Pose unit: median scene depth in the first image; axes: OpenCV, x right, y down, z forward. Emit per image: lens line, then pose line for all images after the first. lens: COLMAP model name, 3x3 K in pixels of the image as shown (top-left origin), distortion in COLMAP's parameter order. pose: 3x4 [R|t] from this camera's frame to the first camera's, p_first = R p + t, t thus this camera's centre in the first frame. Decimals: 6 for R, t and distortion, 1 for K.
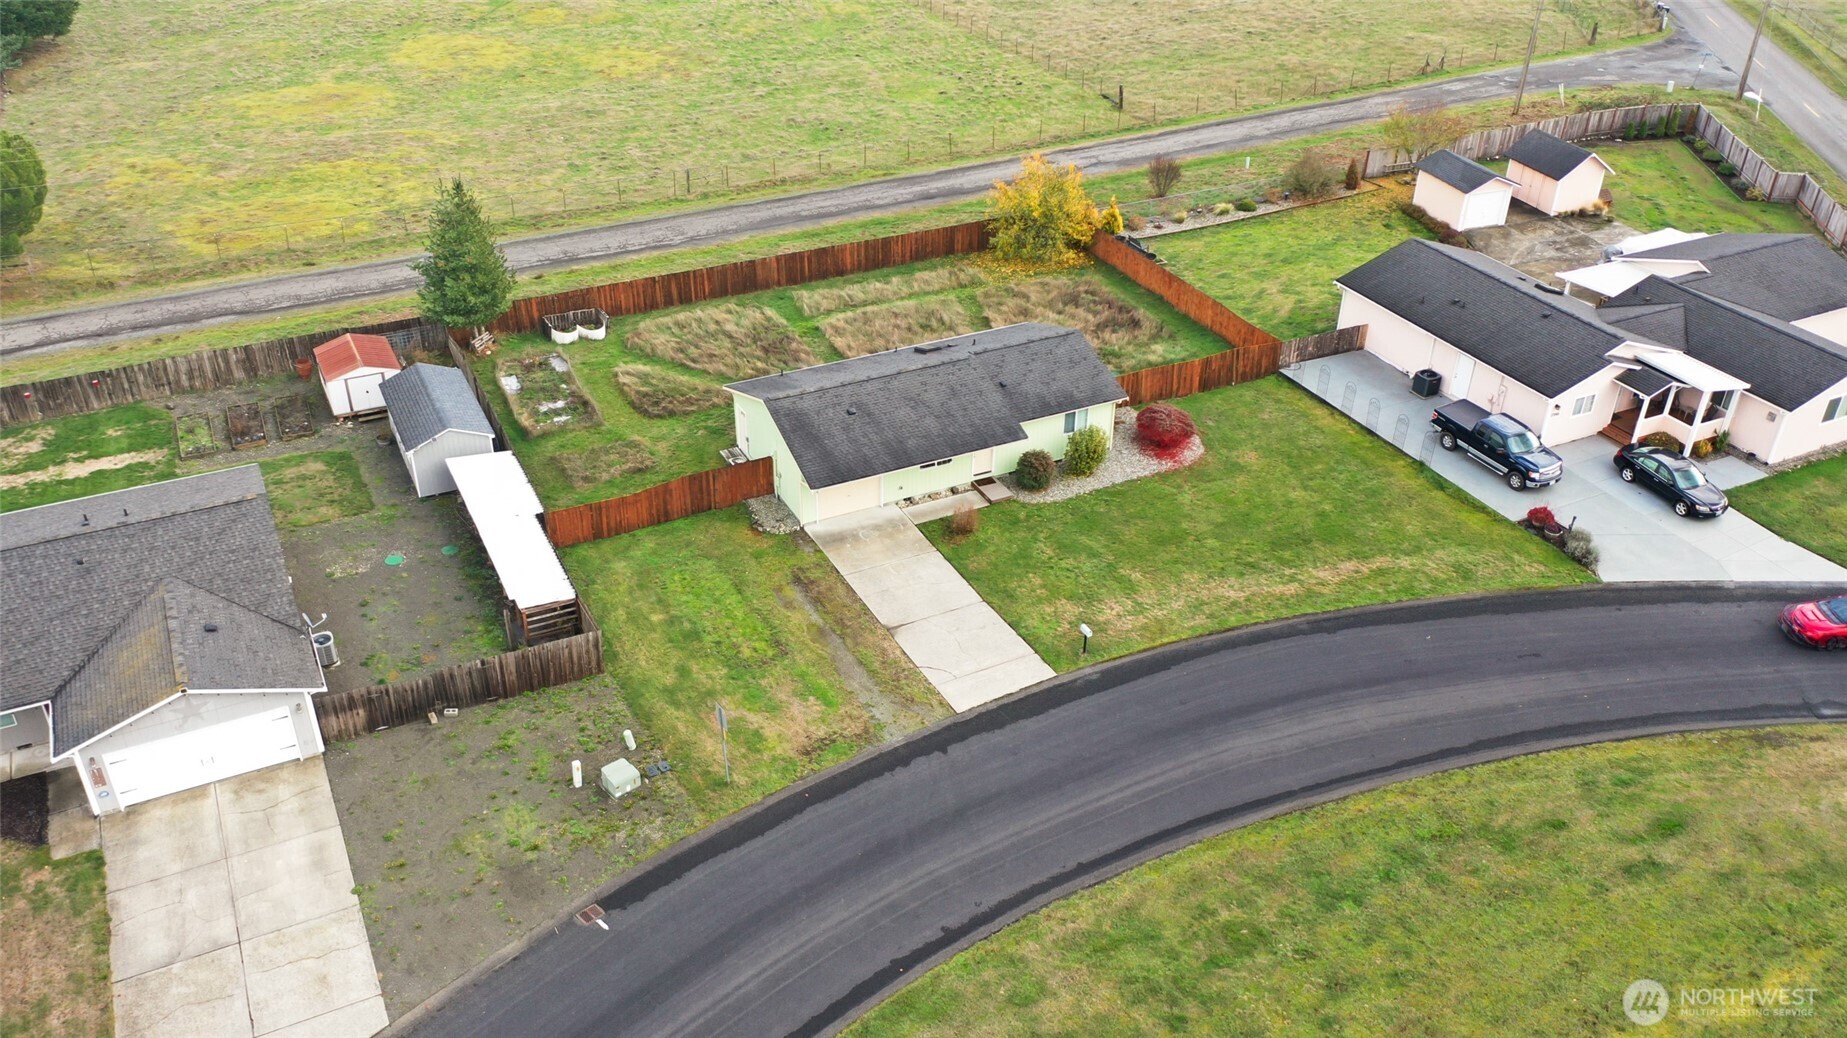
lens RADIAL K [[1487.7, 0, 923.5], [0, 1487.7, 519.0], [0, 0, 1]] dist [0.012932, 0.005862]
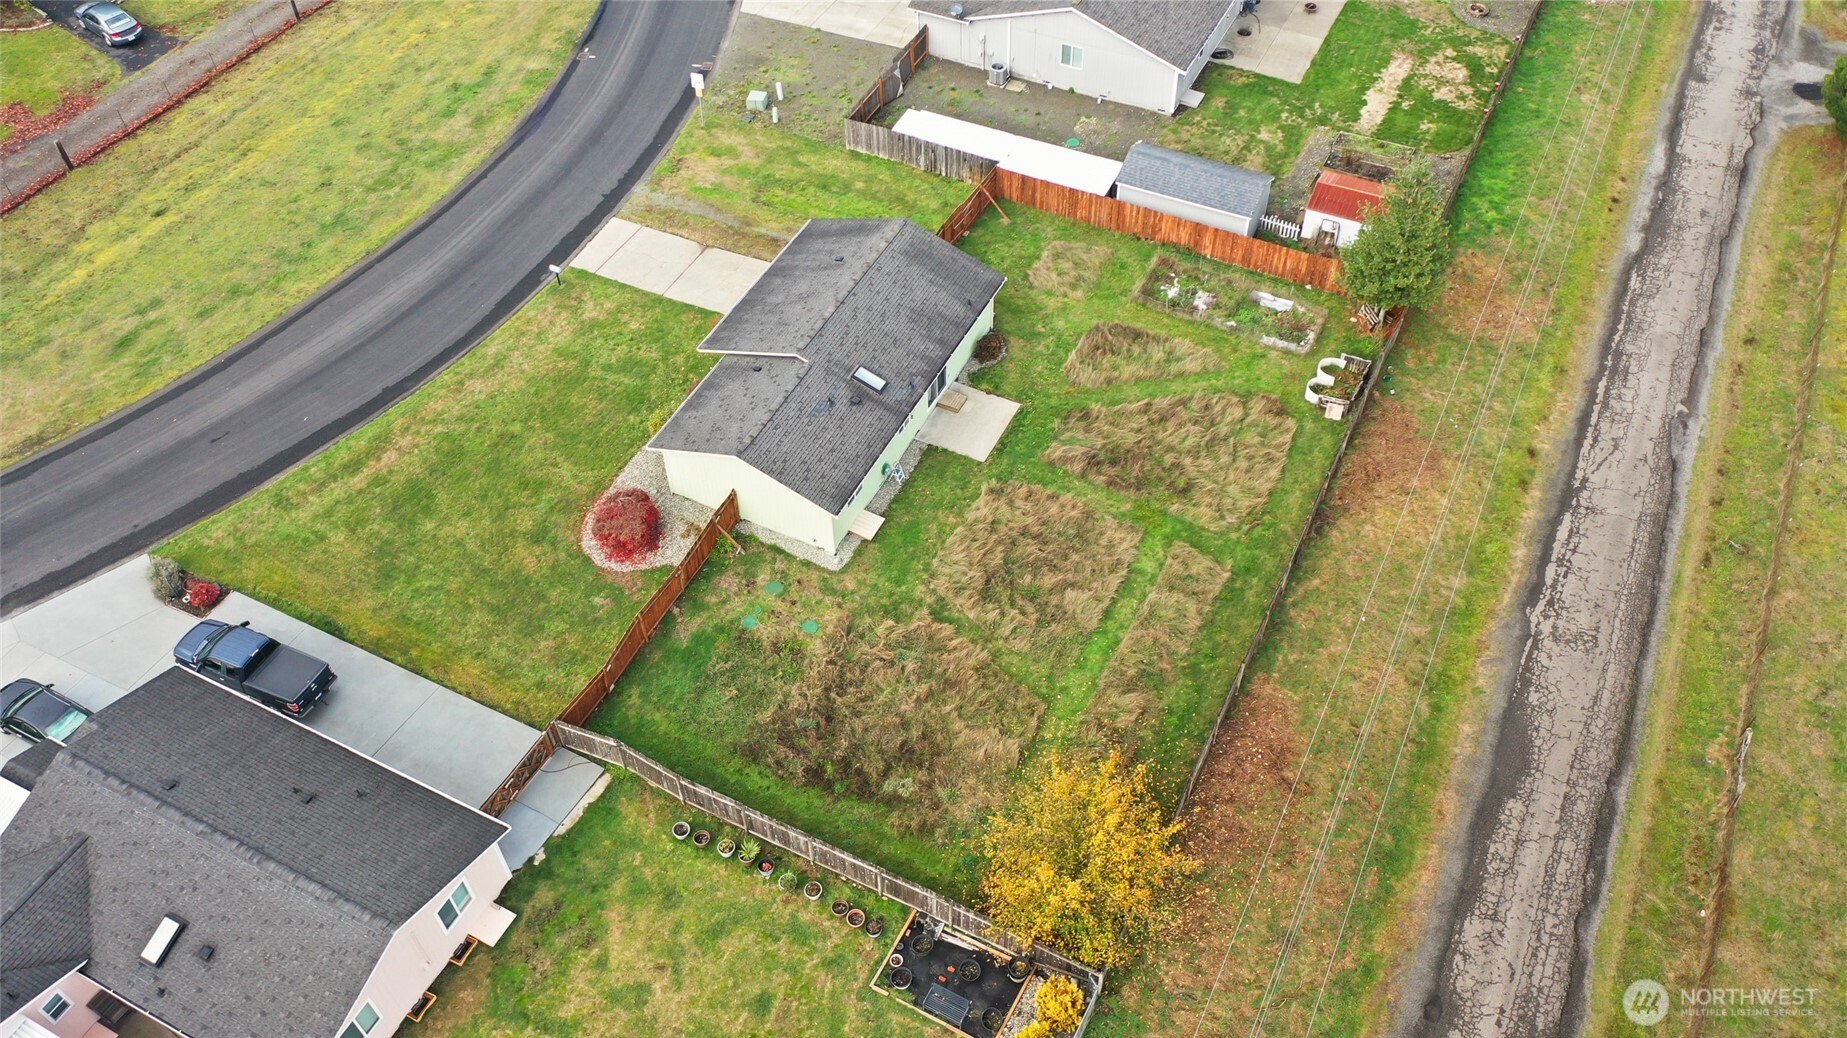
lens RADIAL K [[1487.7, 0, 923.5], [0, 1487.7, 519.0], [0, 0, 1]] dist [0.012932, 0.005862]
pose [[-0.804842, 0.441619, -0.396488, 0.439211], [-0.308937, 0.258668, 0.915232, -1.098532], [0.506742, 0.859106, -0.071754, 1.372015]]
